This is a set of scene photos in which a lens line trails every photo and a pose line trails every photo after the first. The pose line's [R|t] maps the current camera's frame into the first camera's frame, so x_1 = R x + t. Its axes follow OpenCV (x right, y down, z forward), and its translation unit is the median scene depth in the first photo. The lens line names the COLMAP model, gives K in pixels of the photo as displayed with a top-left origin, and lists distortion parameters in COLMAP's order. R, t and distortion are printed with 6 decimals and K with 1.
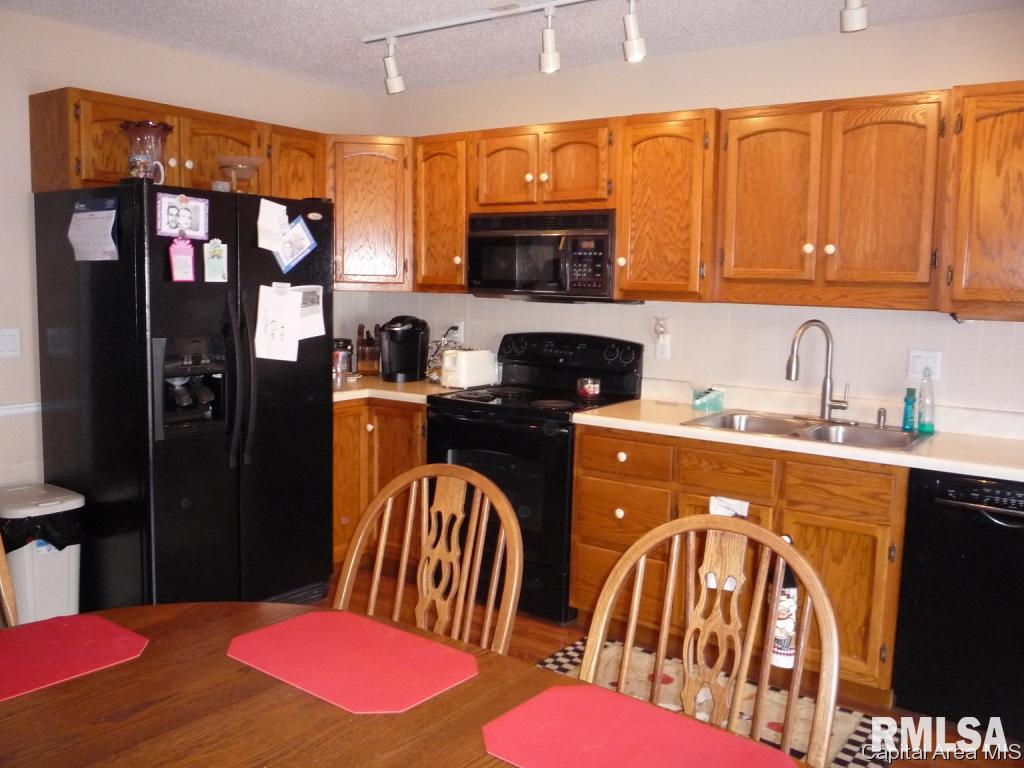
lens RADIAL K [[958.7, 0, 512.0], [0, 958.7, 384.0], [0, 0, 1]] dist [-0.014675, 0.069518]
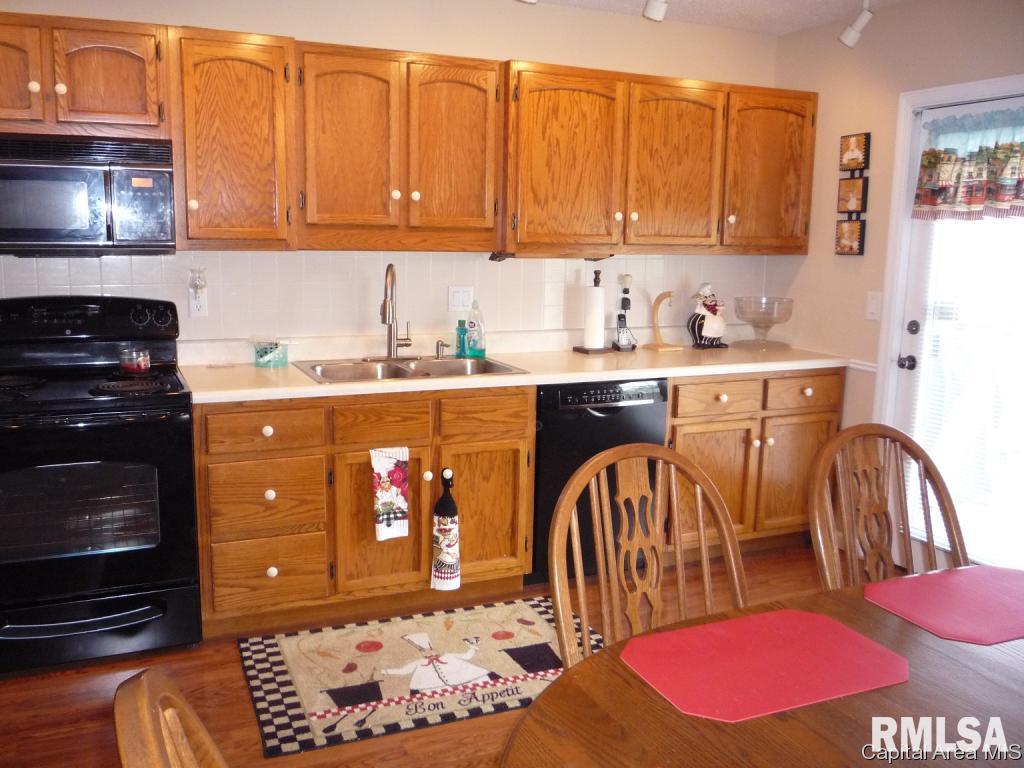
lens RADIAL K [[931.6, 0, 512.0], [0, 931.6, 384.0], [0, 0, 1]] dist [-0.033903, 0.021916]
pose [[0.488344, -0.157409, 0.858337, -0.525543], [0.090721, 0.987425, 0.129466, -0.059319], [-0.867923, 0.014645, 0.496483, 0.401042]]
